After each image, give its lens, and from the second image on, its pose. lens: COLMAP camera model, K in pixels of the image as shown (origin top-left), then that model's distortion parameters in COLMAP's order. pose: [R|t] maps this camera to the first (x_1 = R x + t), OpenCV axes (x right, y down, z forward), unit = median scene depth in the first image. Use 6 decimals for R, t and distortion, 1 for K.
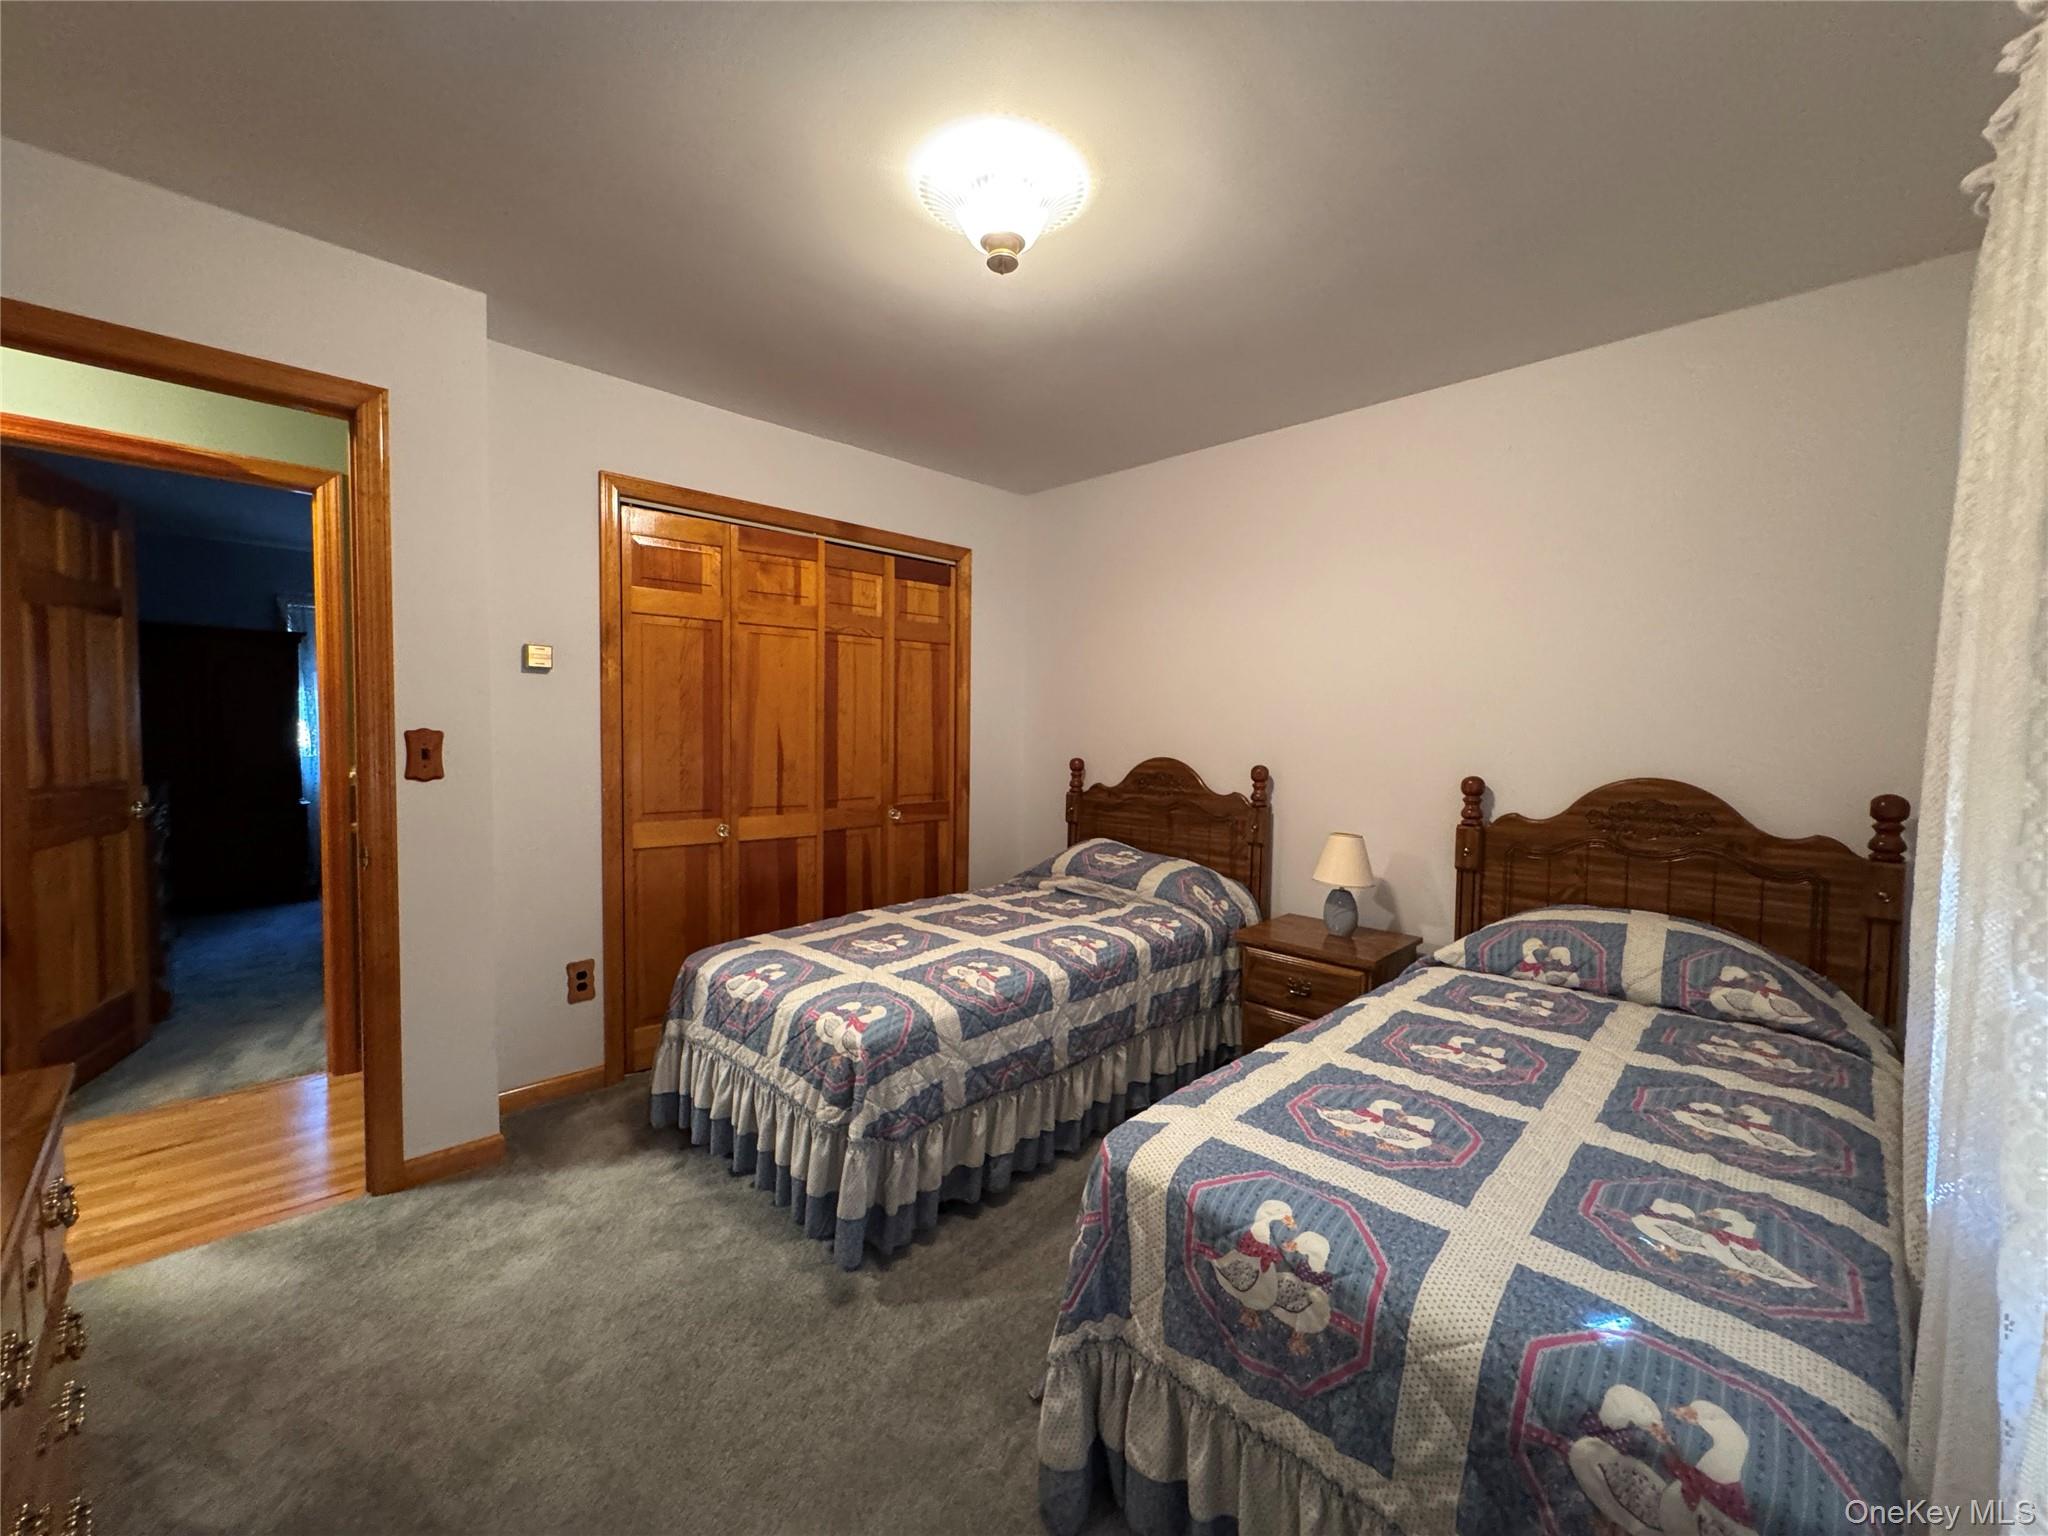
lens RADIAL K [[812.8, 0, 1019.2], [0, 812.8, 771.2], [0, 0, 1]] dist [-0.013113, -0.000234]
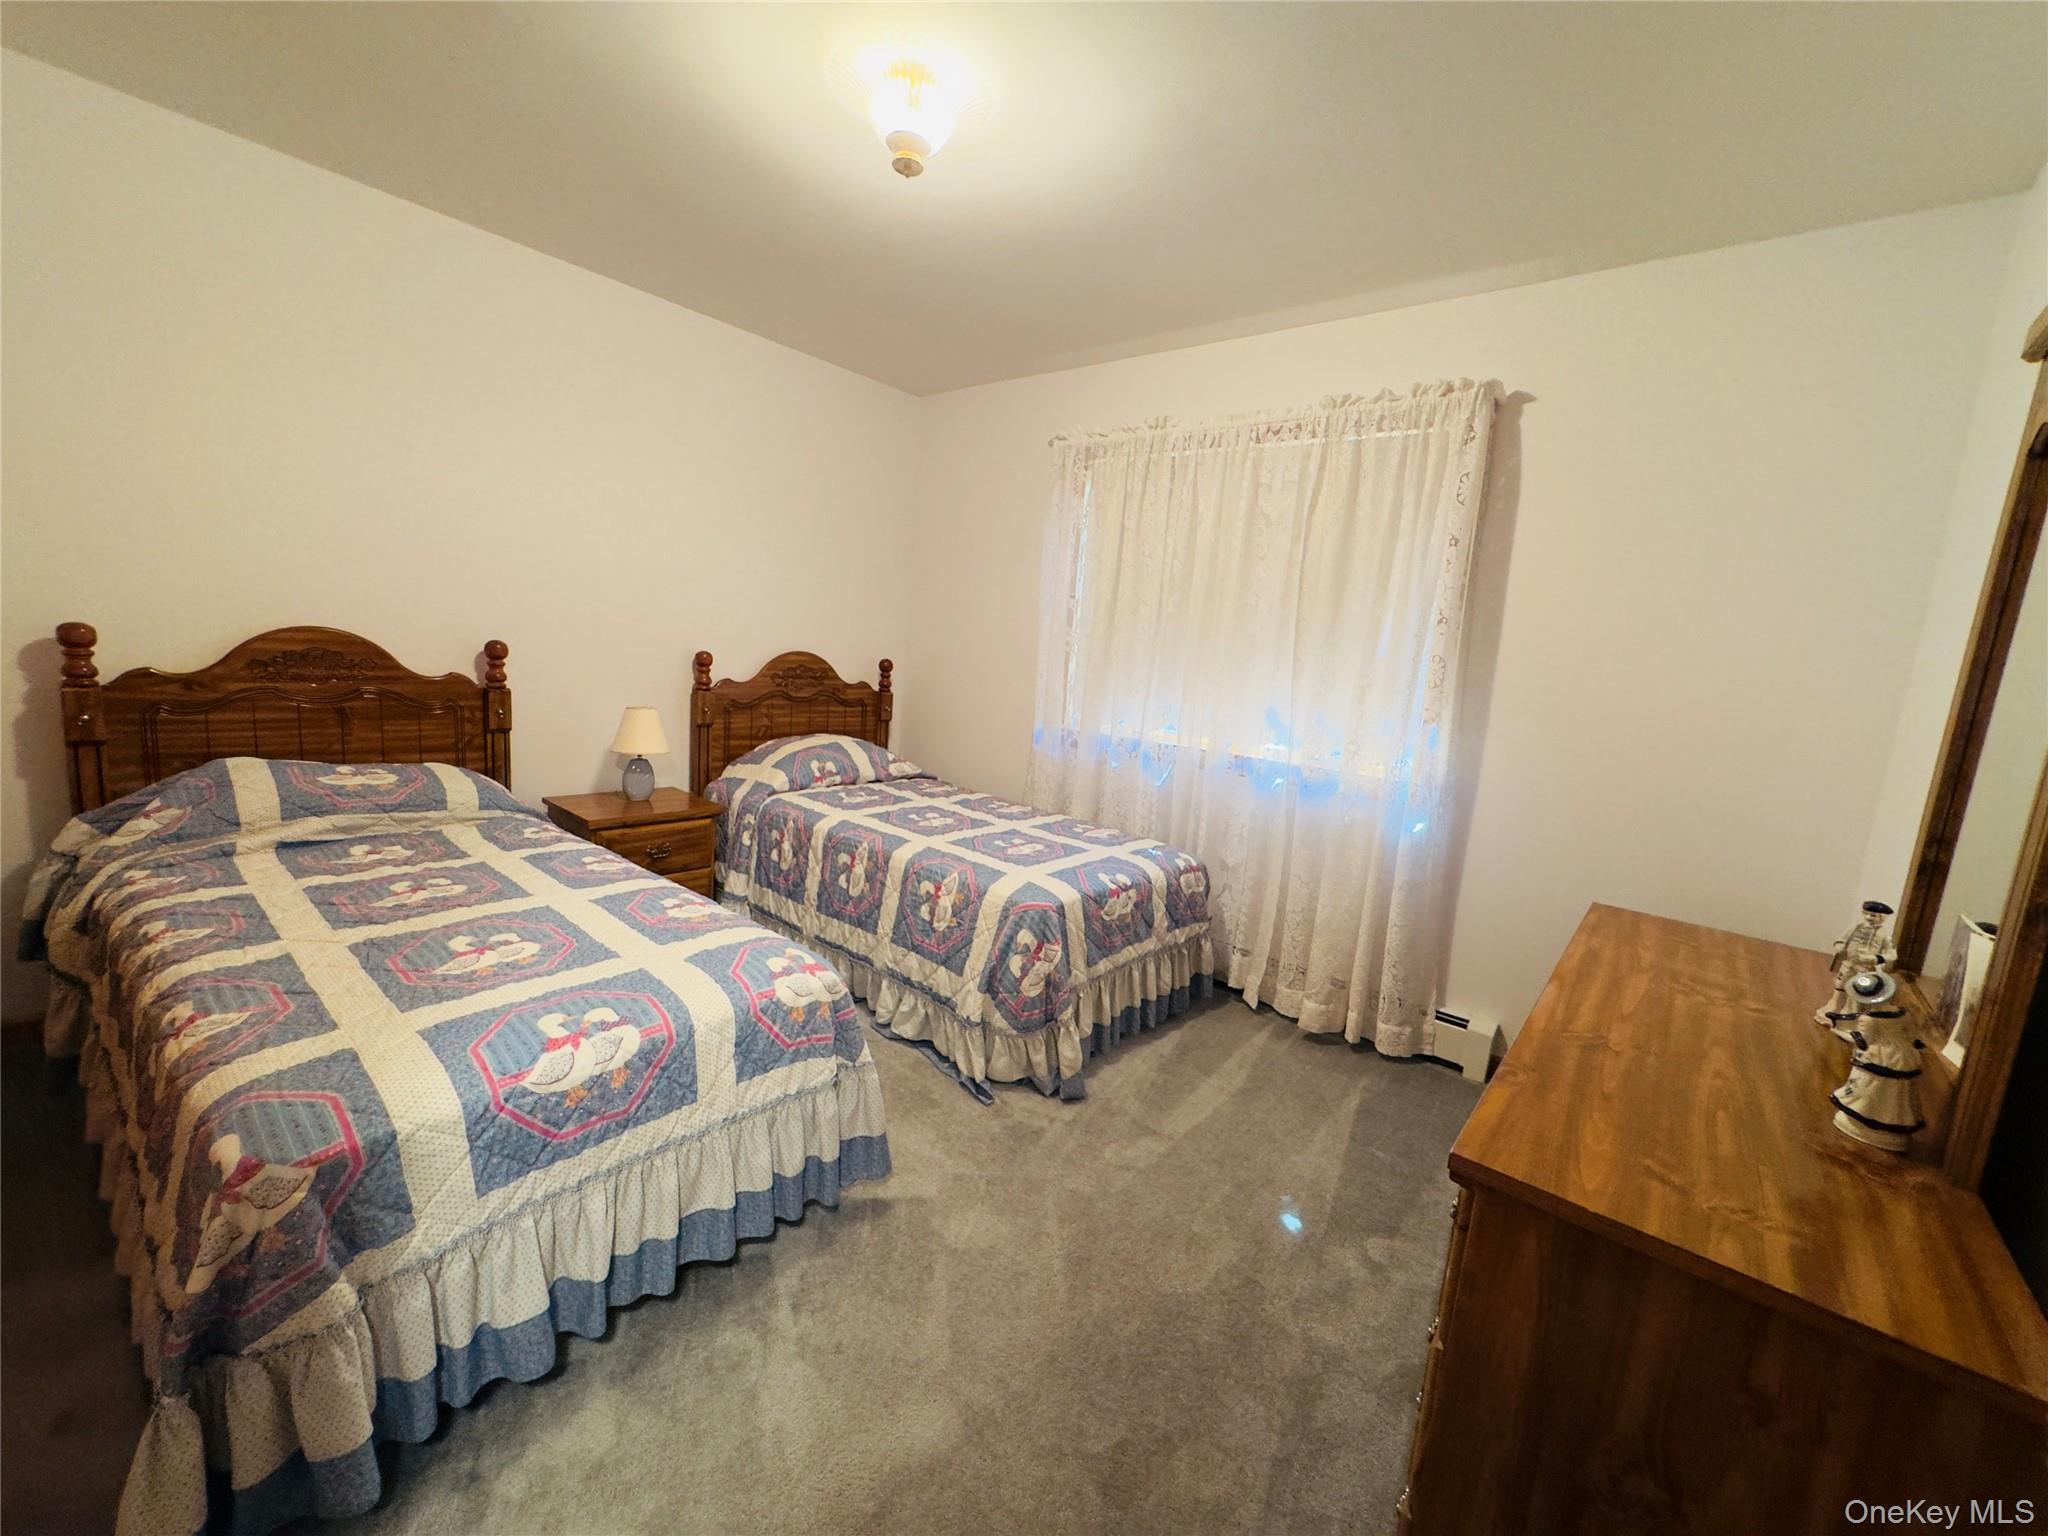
lens RADIAL K [[812.8, 0, 1028.0], [0, 812.8, 759.9], [0, 0, 1]] dist [-0.013113, -0.000234]
pose [[-0.080354, -0.166625, 0.982741, -0.824001], [-0.032633, 0.985840, 0.164482, -0.055437], [-0.996232, -0.018853, -0.084654, 0.653230]]
